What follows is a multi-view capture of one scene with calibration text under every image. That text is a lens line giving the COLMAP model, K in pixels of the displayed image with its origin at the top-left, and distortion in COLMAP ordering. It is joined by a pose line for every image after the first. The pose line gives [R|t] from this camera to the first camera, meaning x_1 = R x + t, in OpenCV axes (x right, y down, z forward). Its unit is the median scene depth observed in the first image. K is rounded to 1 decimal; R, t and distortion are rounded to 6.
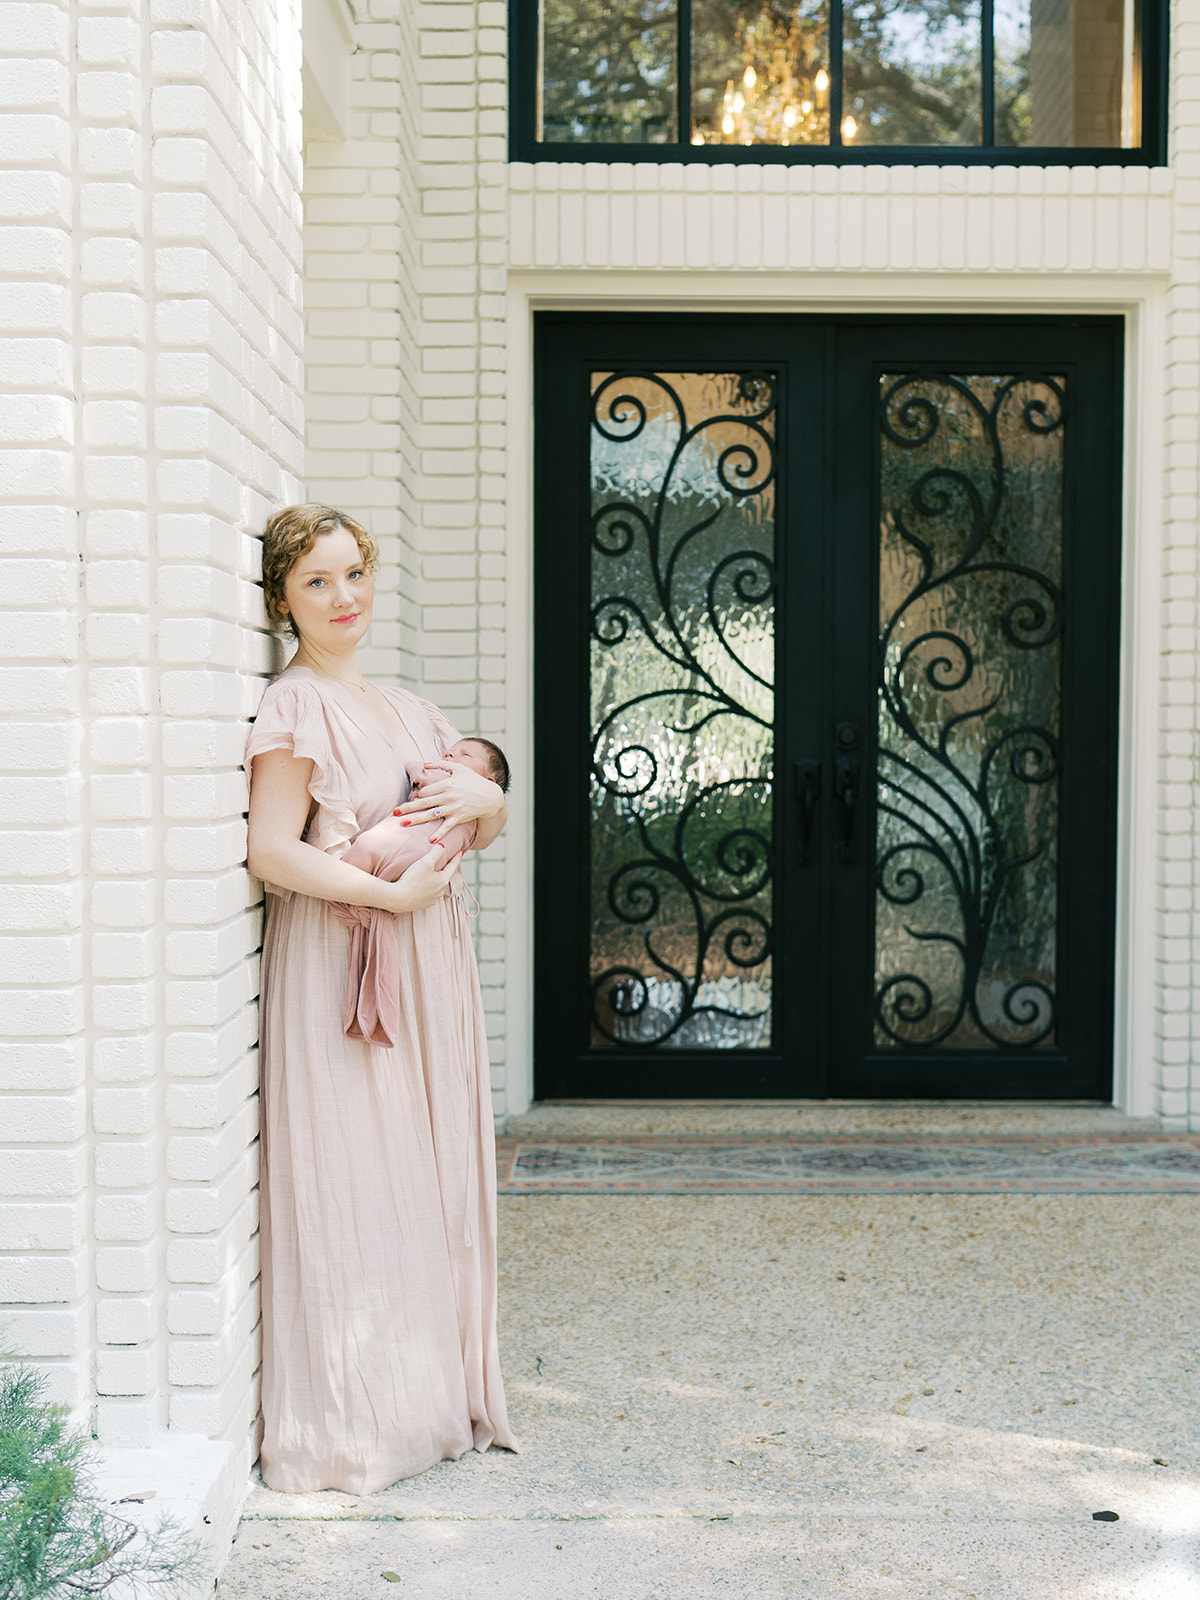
lens RADIAL K [[1563.6, 0, 600.0], [0, 1563.6, 800.0], [0, 0, 1]] dist [-0.003410, -0.027573]
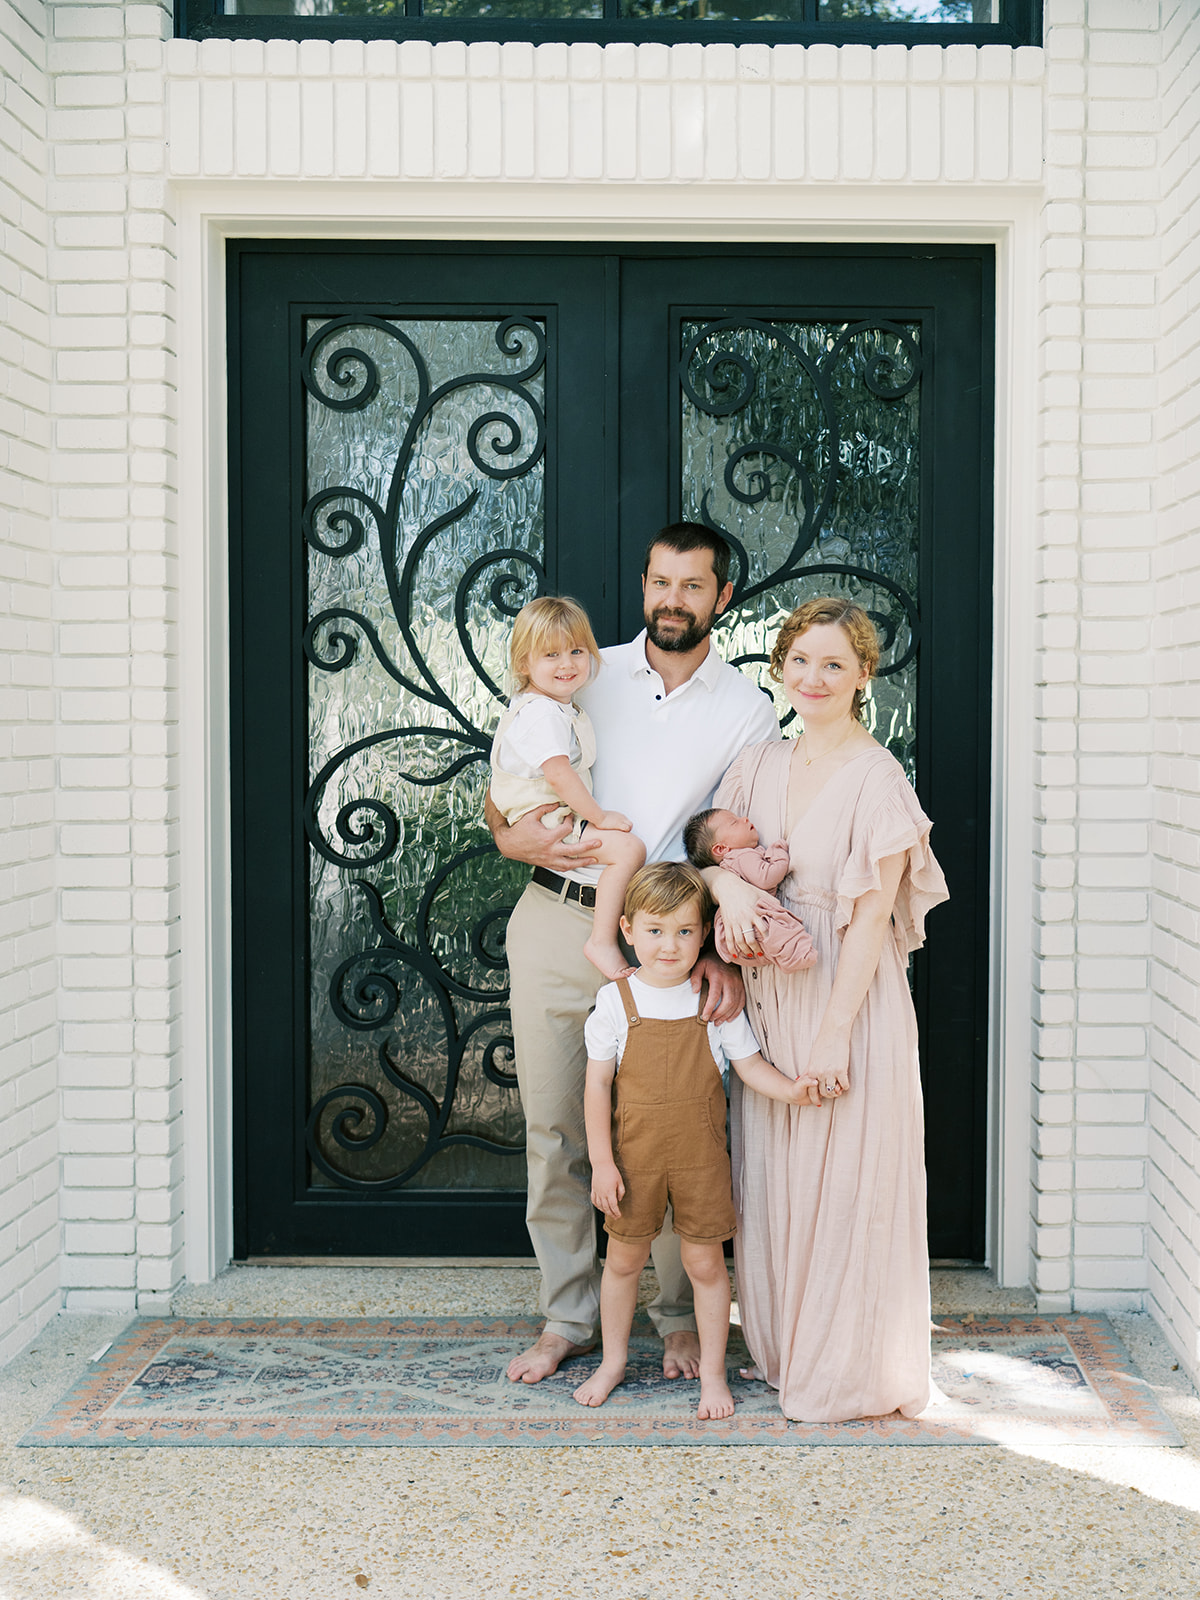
lens RADIAL K [[1647.4, 0, 599.3], [0, 1647.4, 788.8], [0, 0, 1]] dist [-0.003642, -0.006259]
pose [[0.999998, 0.001897, -0.000929, 0.150635], [-0.001904, 0.999970, -0.007529, -0.037549], [0.000914, 0.007531, 0.999971, 0.199937]]
